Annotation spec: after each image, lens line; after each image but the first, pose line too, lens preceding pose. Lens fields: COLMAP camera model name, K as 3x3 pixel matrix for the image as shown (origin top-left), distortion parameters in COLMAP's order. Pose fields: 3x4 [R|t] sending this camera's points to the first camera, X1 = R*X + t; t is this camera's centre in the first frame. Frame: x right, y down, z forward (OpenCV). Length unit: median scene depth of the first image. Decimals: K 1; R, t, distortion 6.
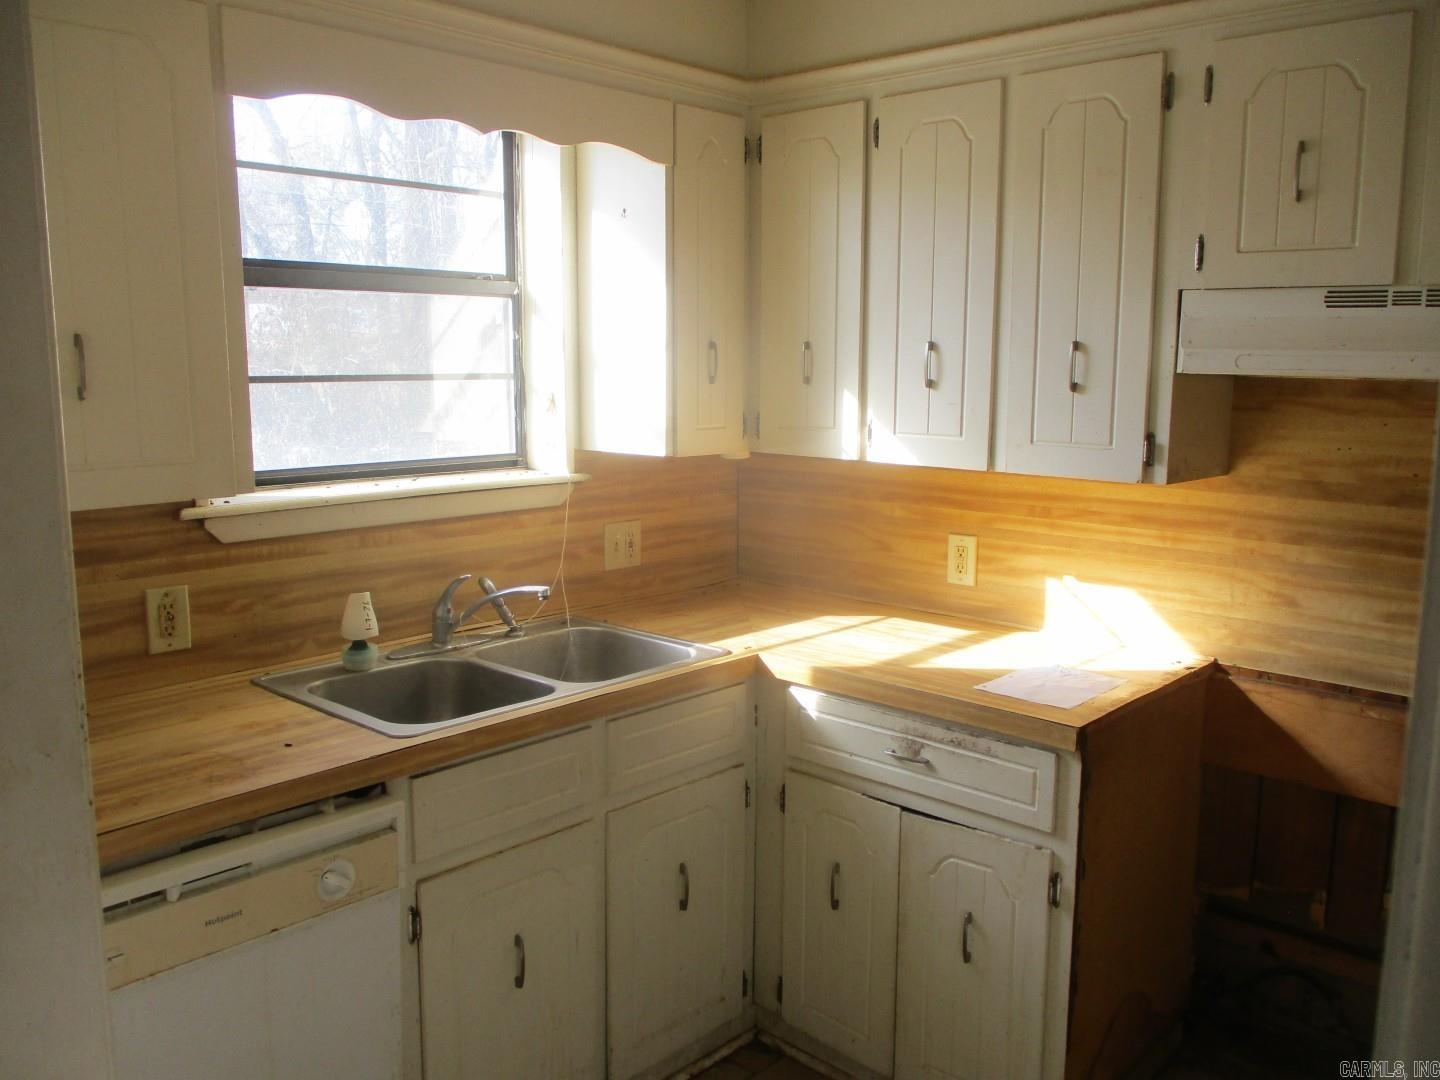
lens RADIAL K [[1196.3, 0, 718.7], [0, 1196.3, 541.2], [0, 0, 1]] dist [-0.031462, -0.005307]
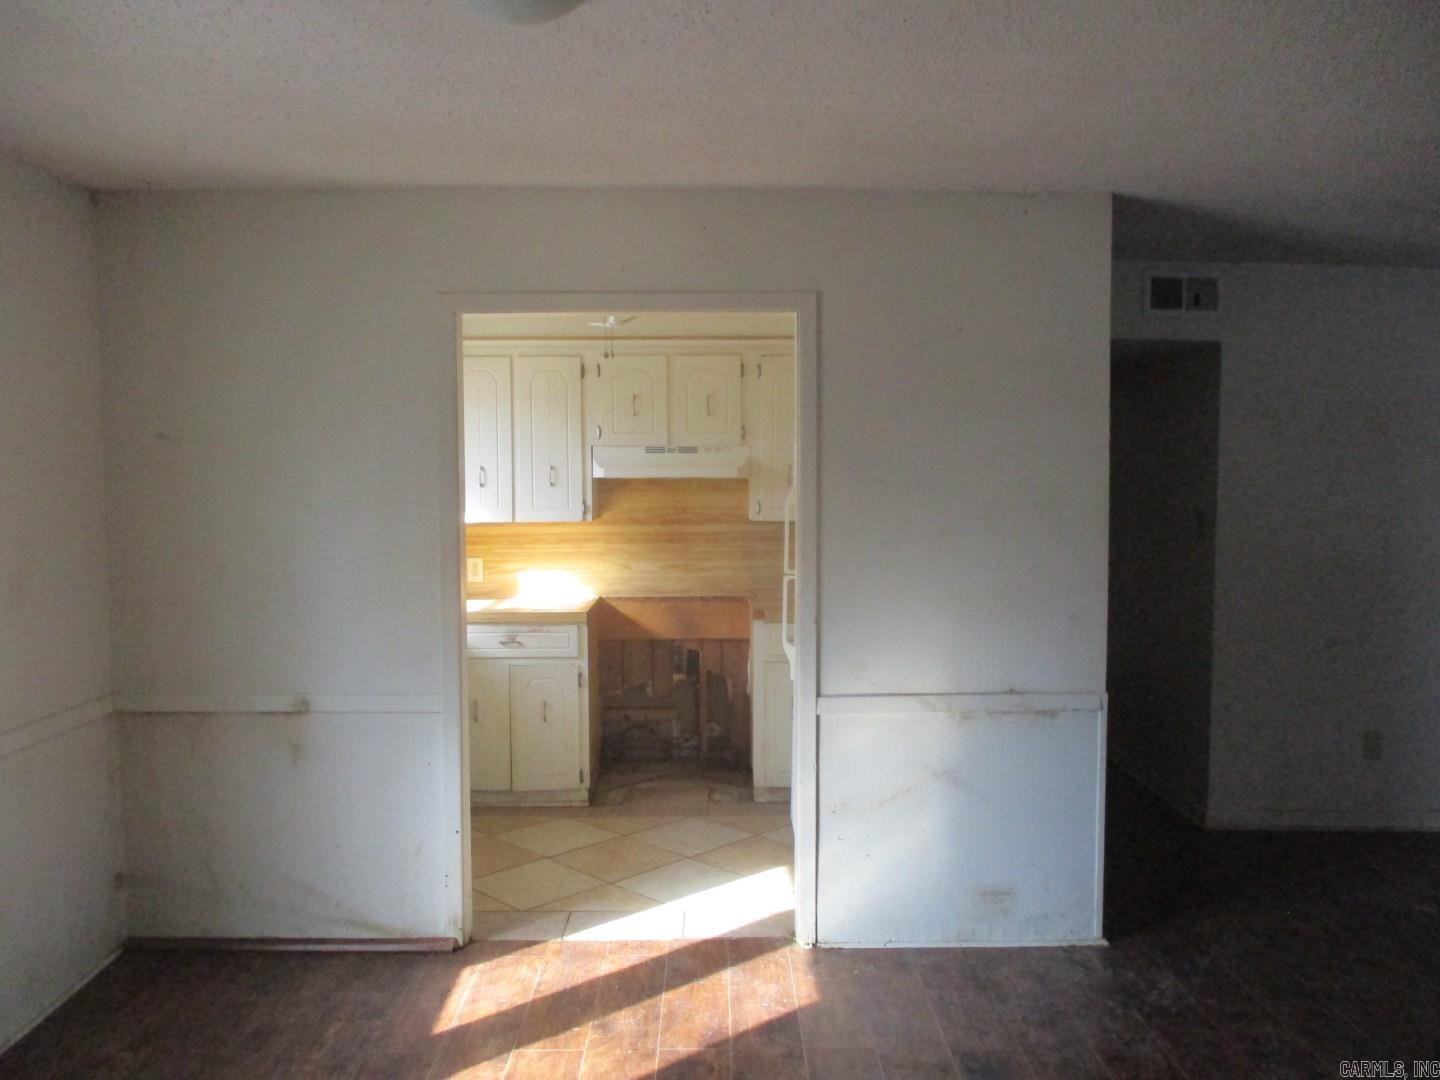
lens RADIAL K [[1196.3, 0, 716.0], [0, 1196.3, 541.8], [0, 0, 1]] dist [-0.031462, -0.005307]
pose [[0.722174, -0.050897, 0.689836, -1.157253], [0.116515, 0.991990, -0.048787, 0.147258], [-0.681828, 0.115609, 0.722320, -0.990250]]
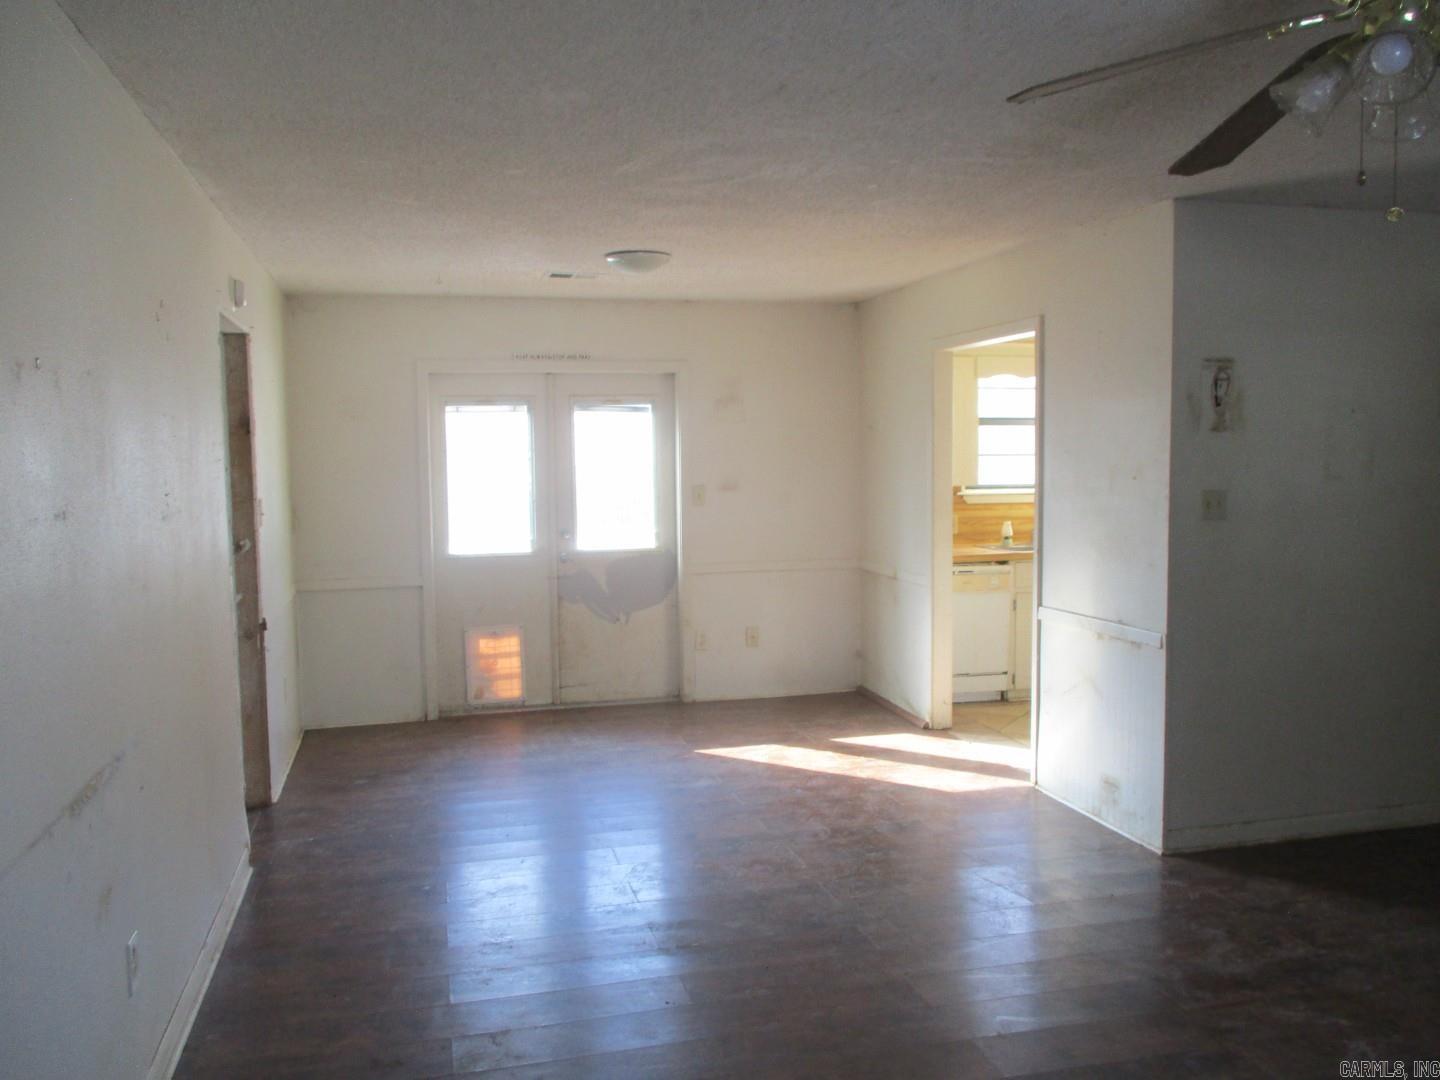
lens RADIAL K [[1196.3, 0, 717.5], [0, 1196.3, 547.2], [0, 0, 1]] dist [-0.031462, -0.005307]
pose [[0.843604, 0.032557, -0.535979, 0.771602], [-0.075351, 0.995461, -0.058132, 0.362365], [0.531653, 0.089427, 0.842228, -2.131138]]
